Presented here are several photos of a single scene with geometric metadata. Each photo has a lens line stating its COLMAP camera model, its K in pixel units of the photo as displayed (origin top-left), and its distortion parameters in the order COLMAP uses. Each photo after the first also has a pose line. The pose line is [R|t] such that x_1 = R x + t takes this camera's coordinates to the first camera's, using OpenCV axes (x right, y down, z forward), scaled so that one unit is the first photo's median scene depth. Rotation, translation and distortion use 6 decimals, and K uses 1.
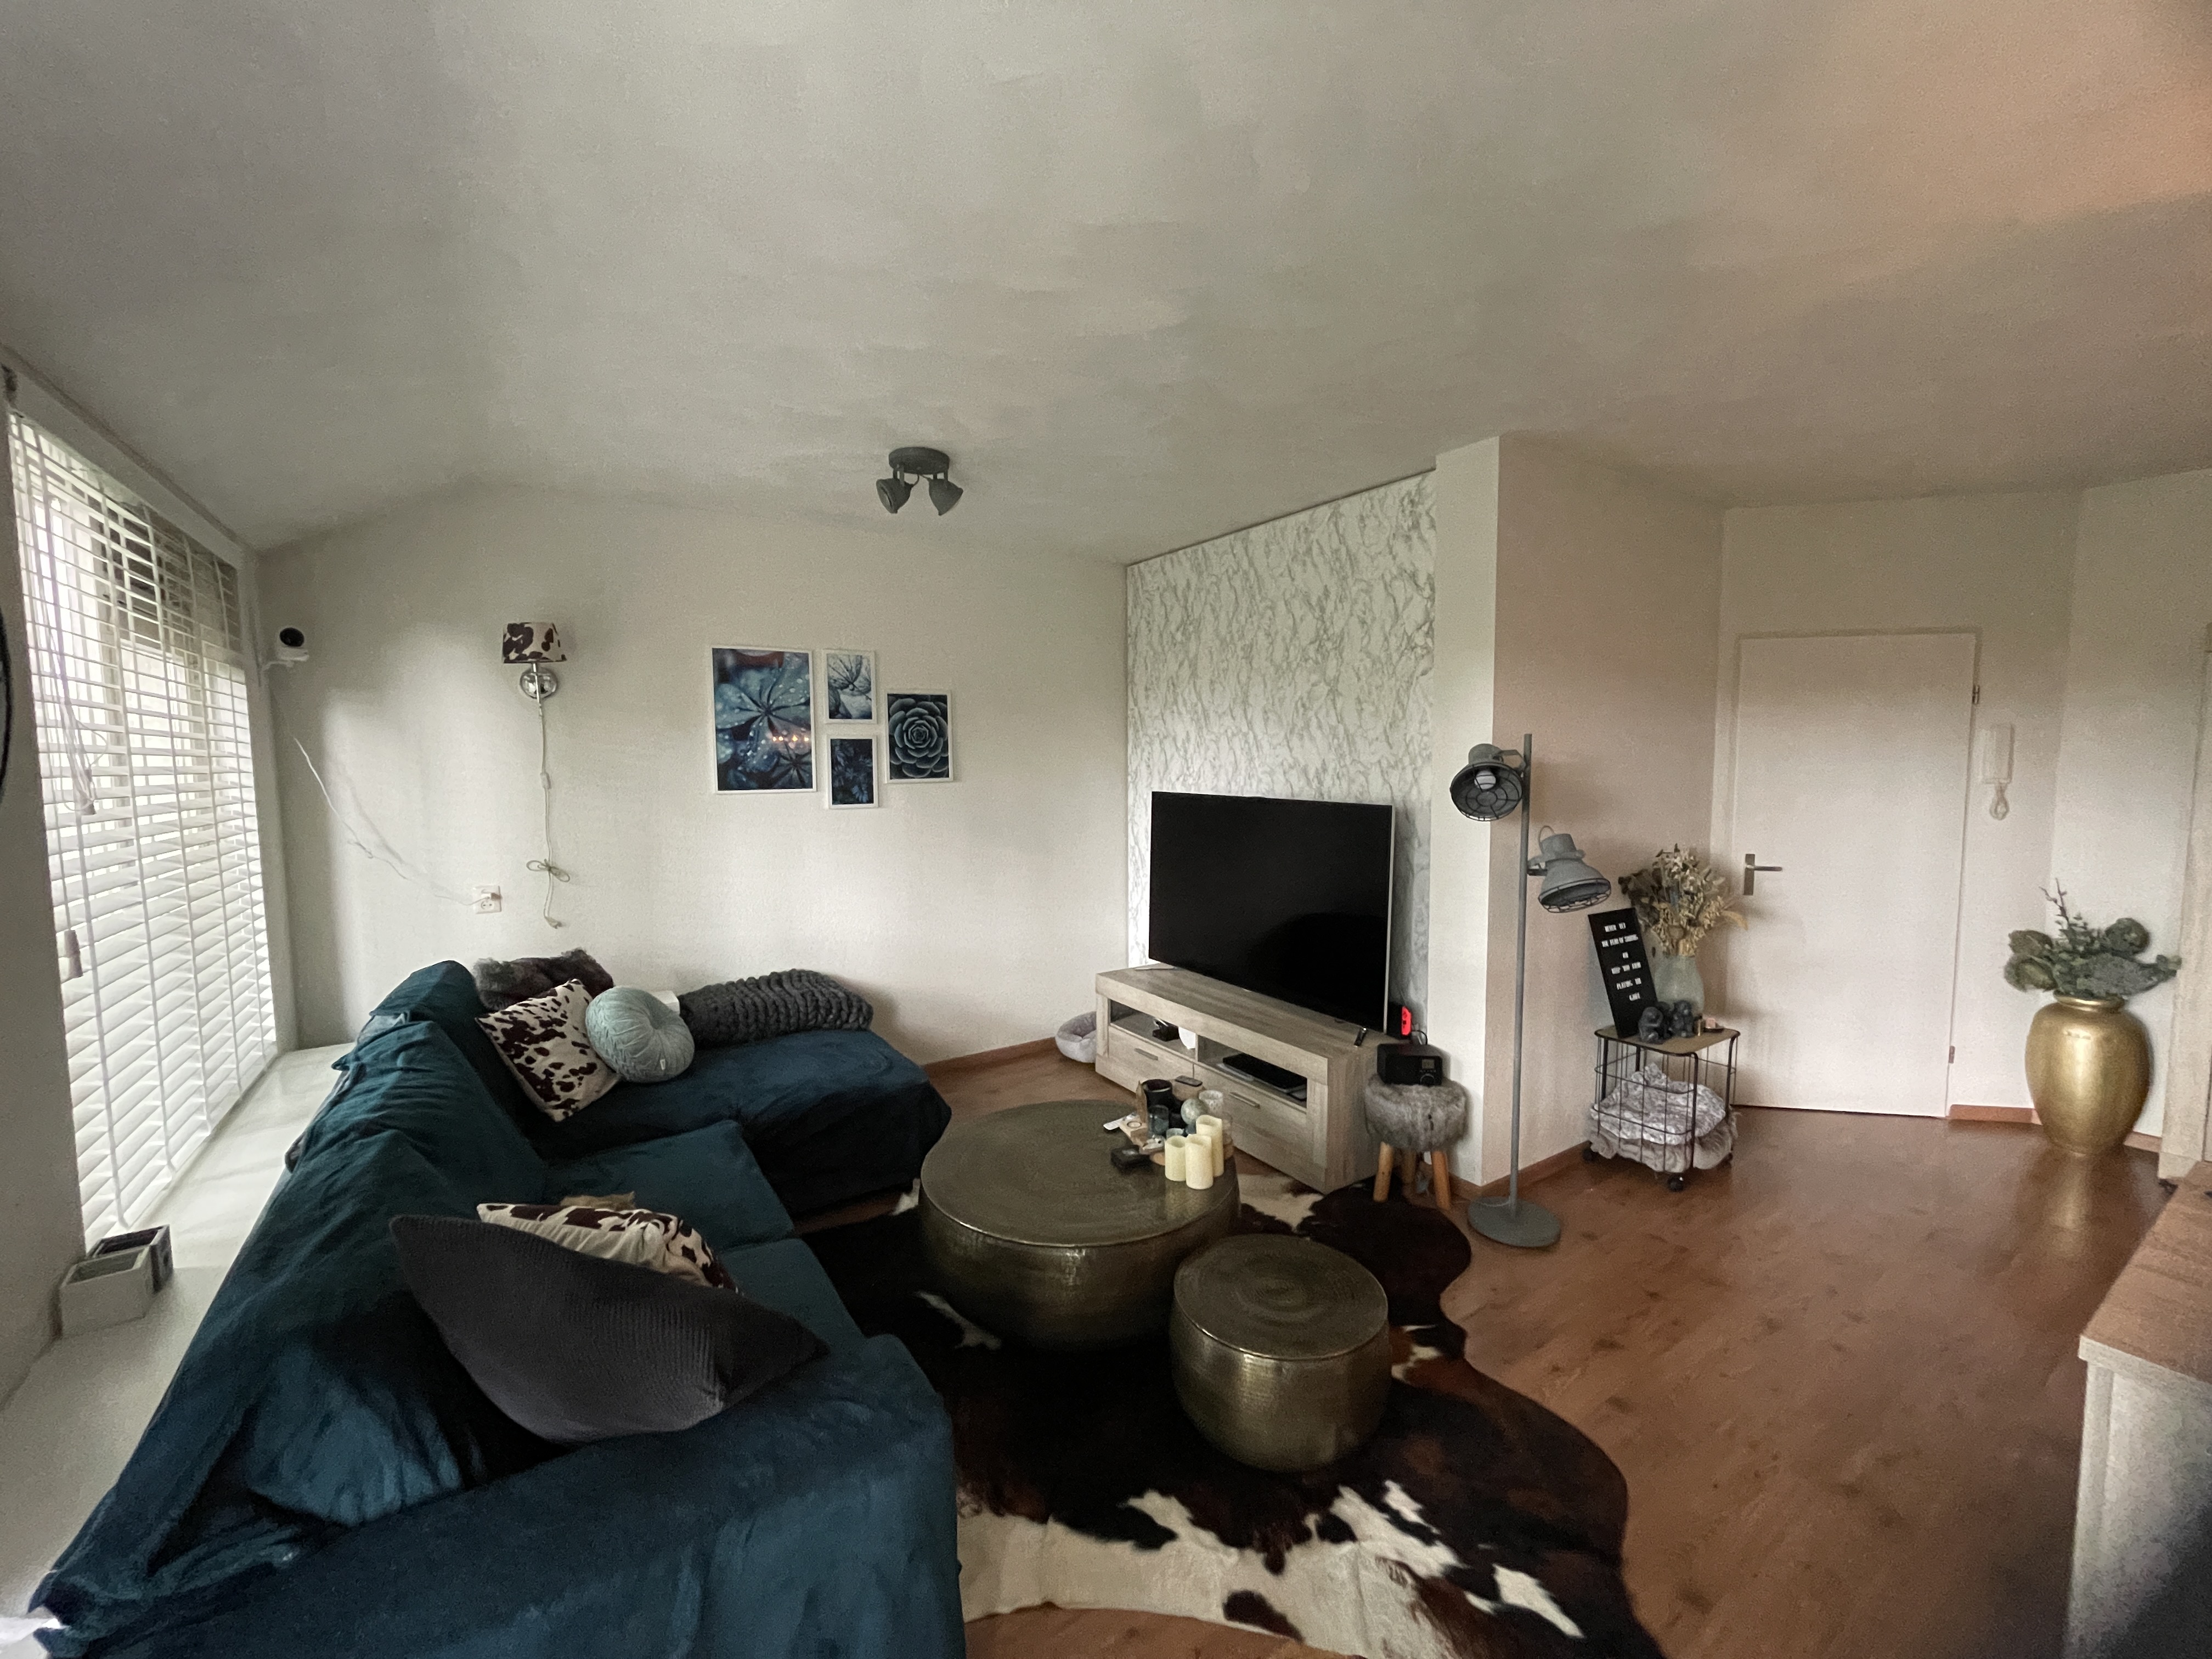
lens RADIAL K [[893.6, 0, 1110.4], [0, 893.6, 827.7], [0, 0, 1]] dist [-0.004884, -0.000257]
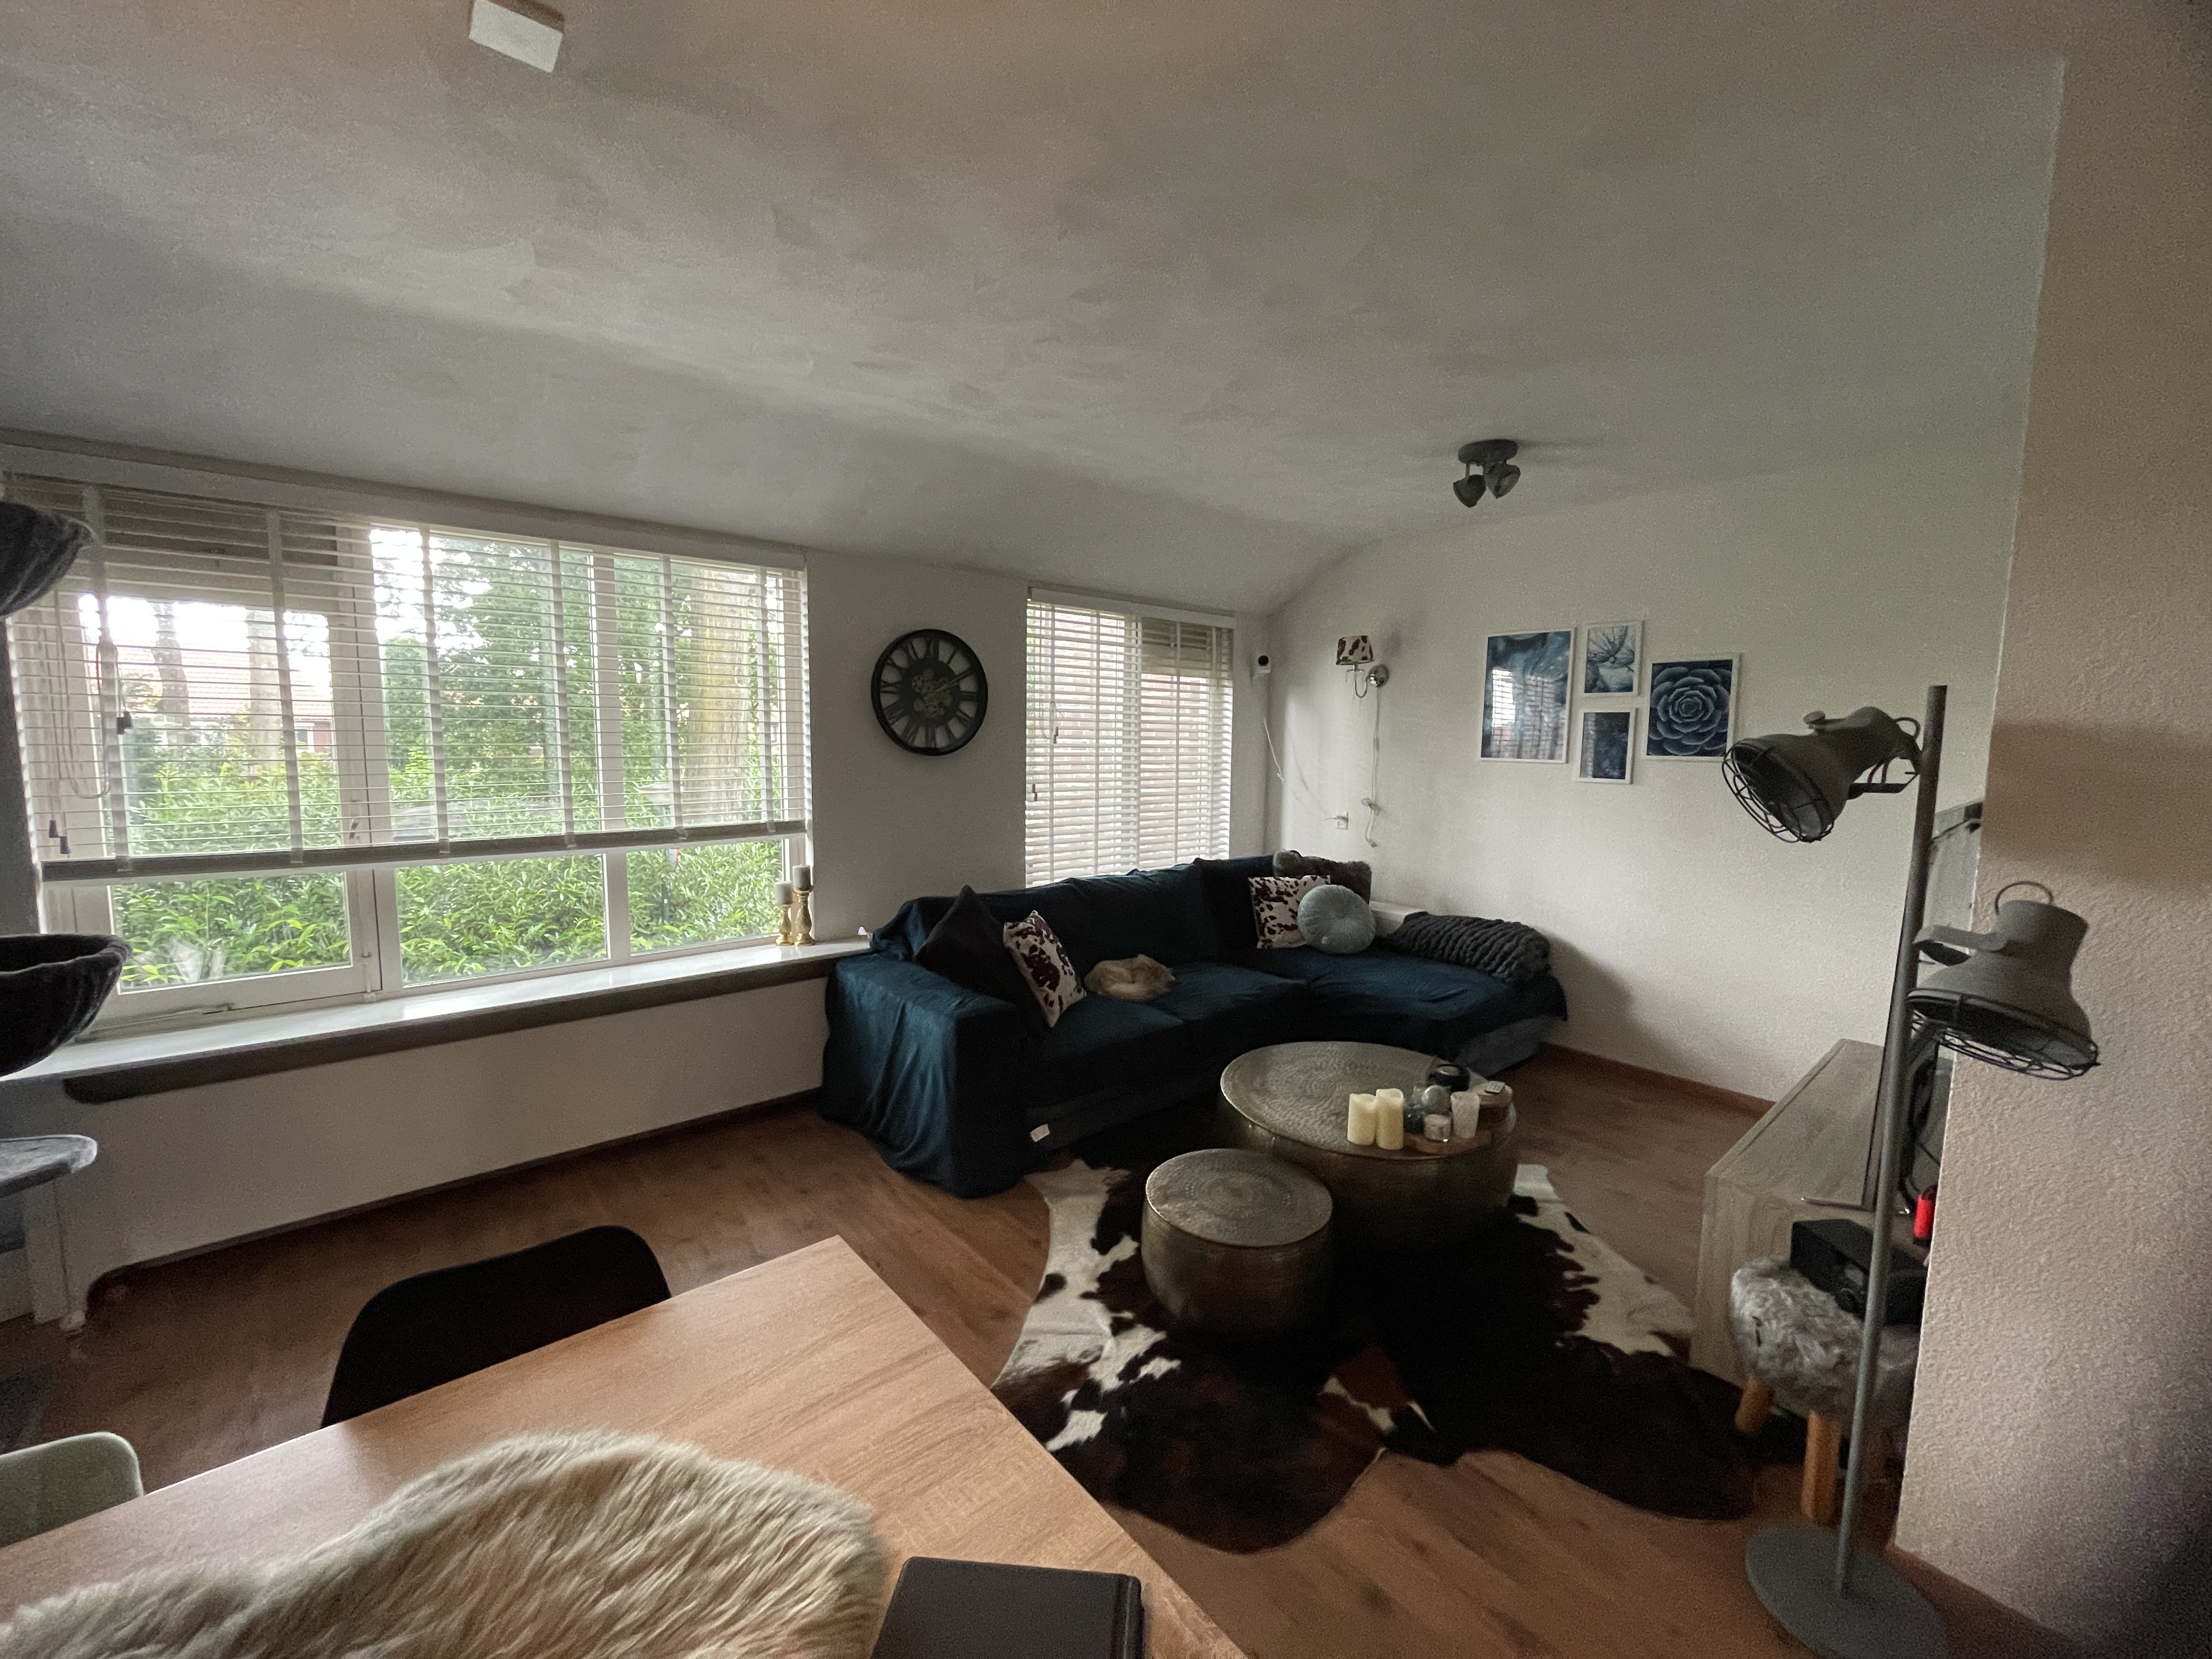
lens RADIAL K [[893.6, 0, 1110.8], [0, 893.6, 826.3], [0, 0, 1]] dist [-0.004884, -0.000257]
pose [[0.123433, 0.115864, -0.985566, 0.826615], [-0.089155, 0.990439, 0.105271, -0.038113], [0.988340, 0.074875, 0.132583, 0.432774]]
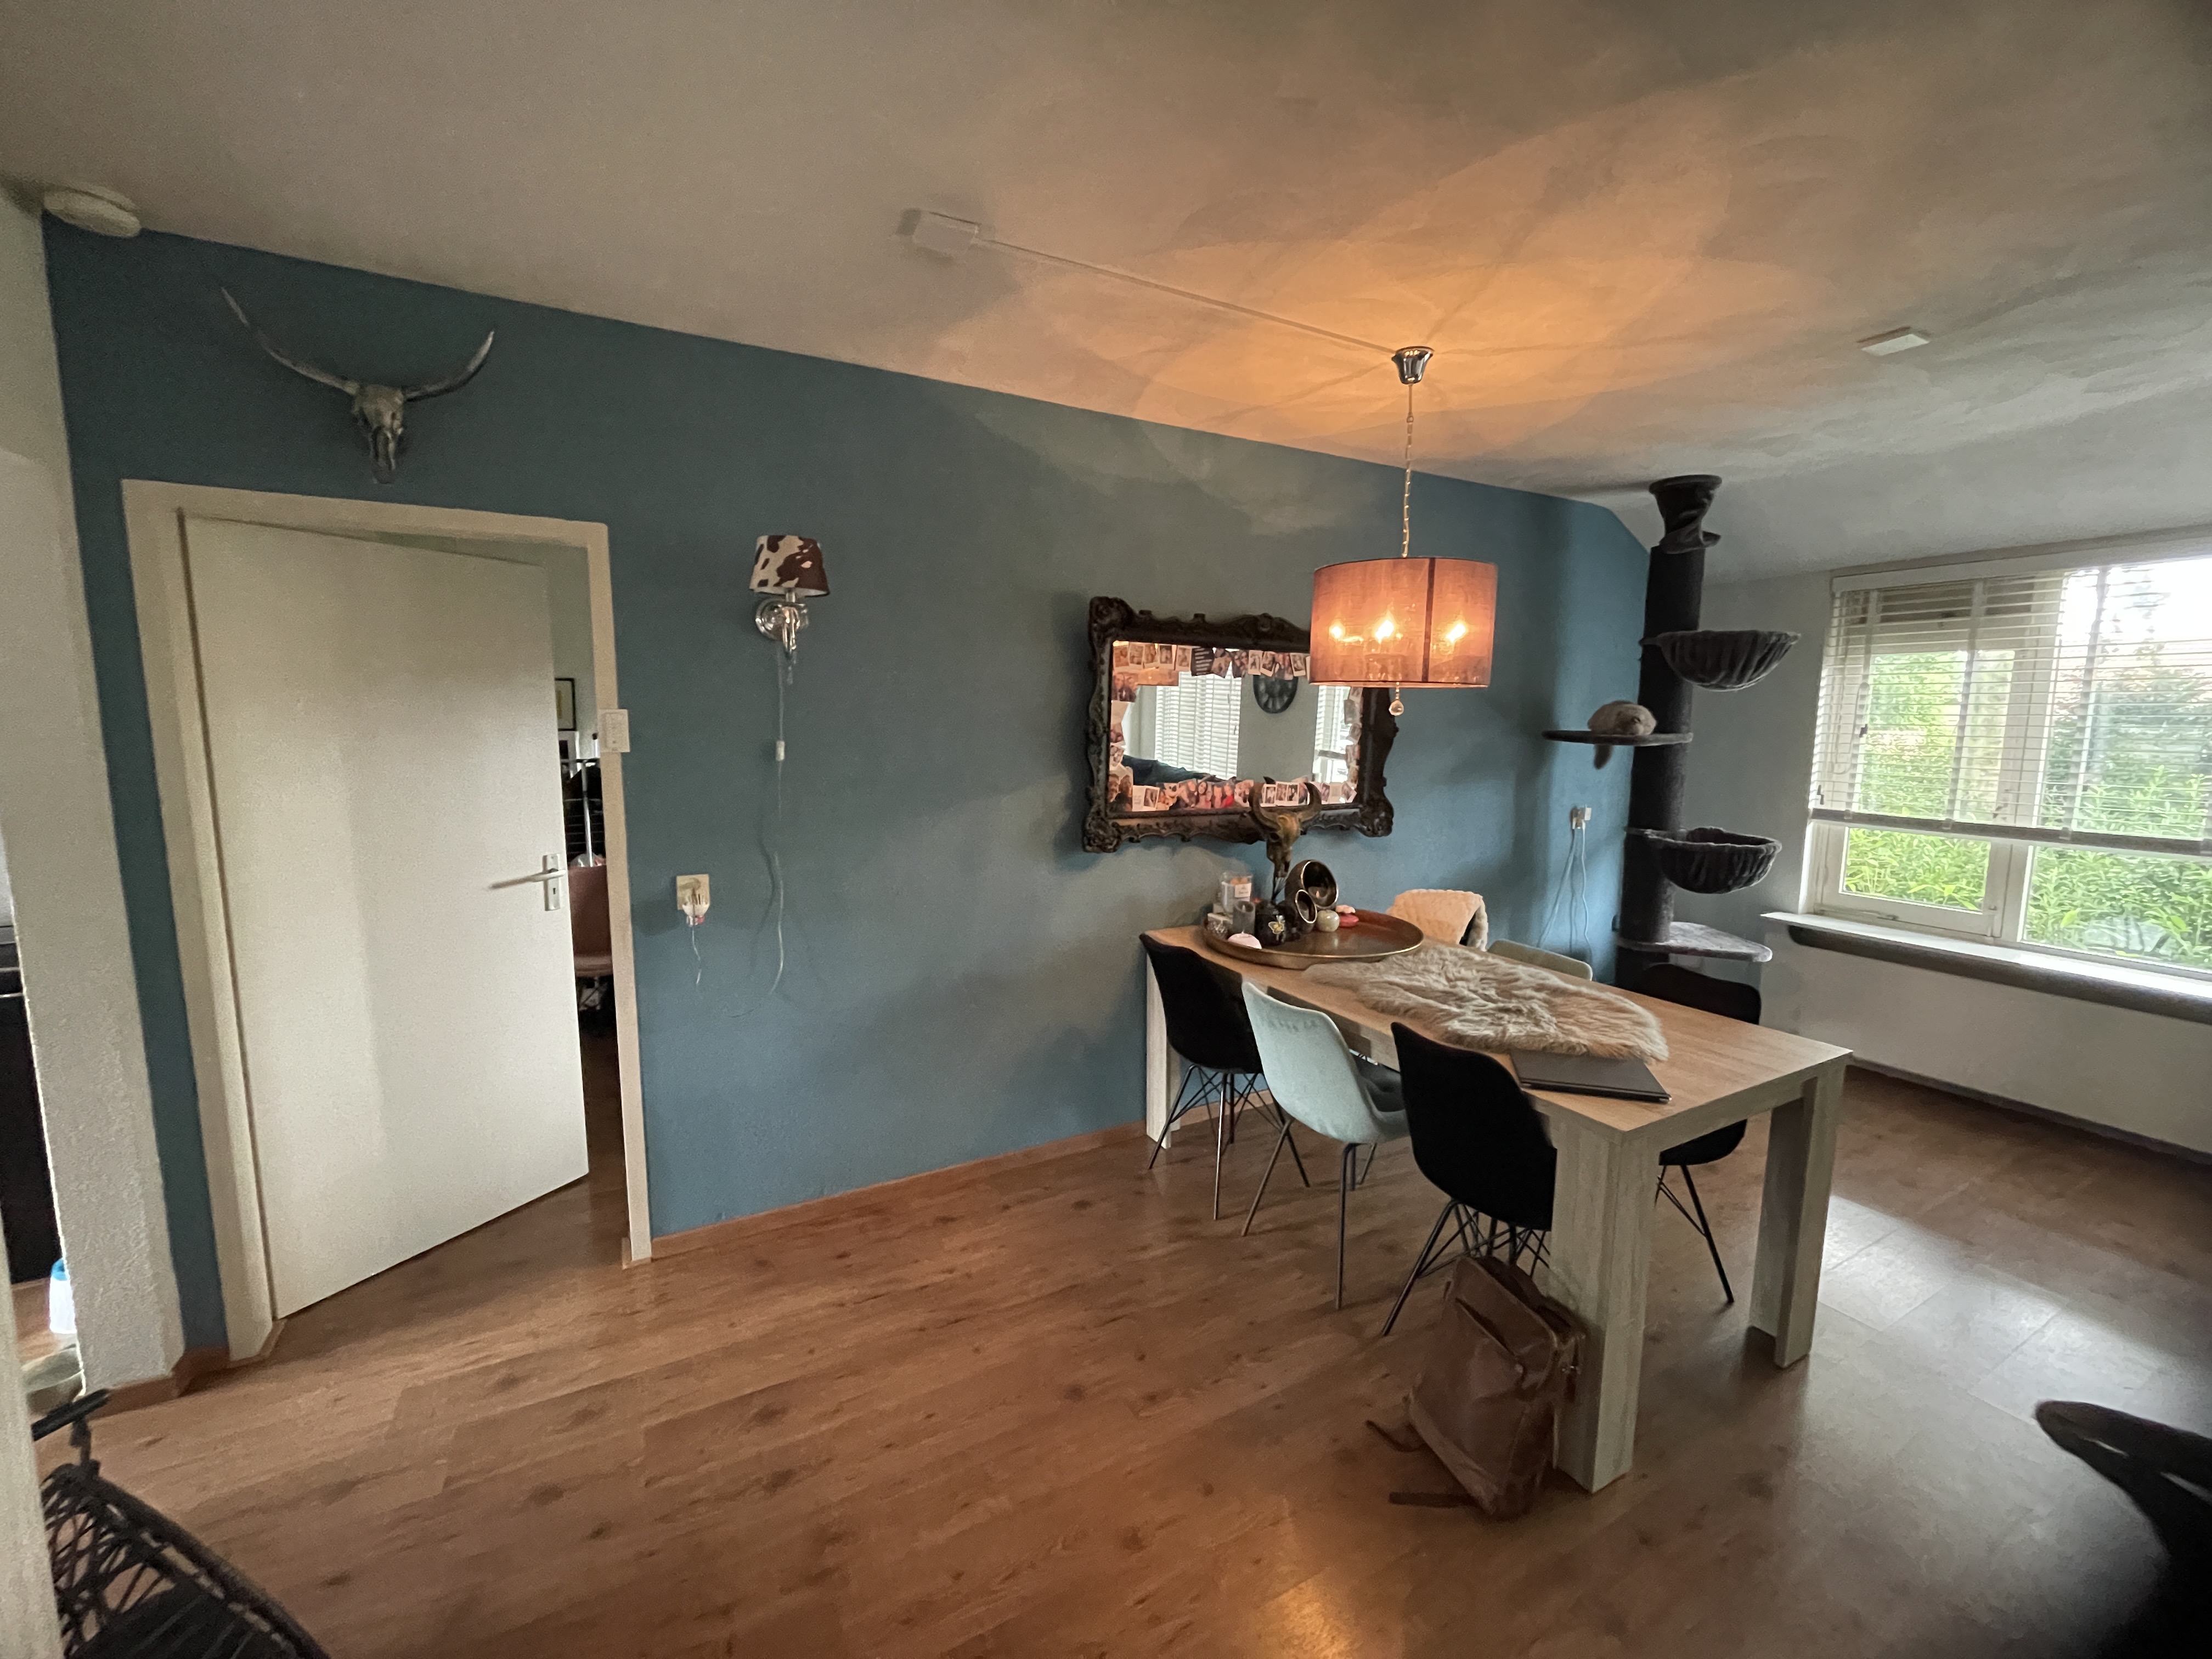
lens RADIAL K [[893.6, 0, 1103.6], [0, 893.6, 826.4], [0, 0, 1]] dist [-0.004884, -0.000257]
pose [[-0.995639, -0.007022, 0.093027, 1.035850], [0.011685, 0.979924, 0.199028, -0.171896], [-0.092557, 0.199247, -0.975569, 1.746478]]
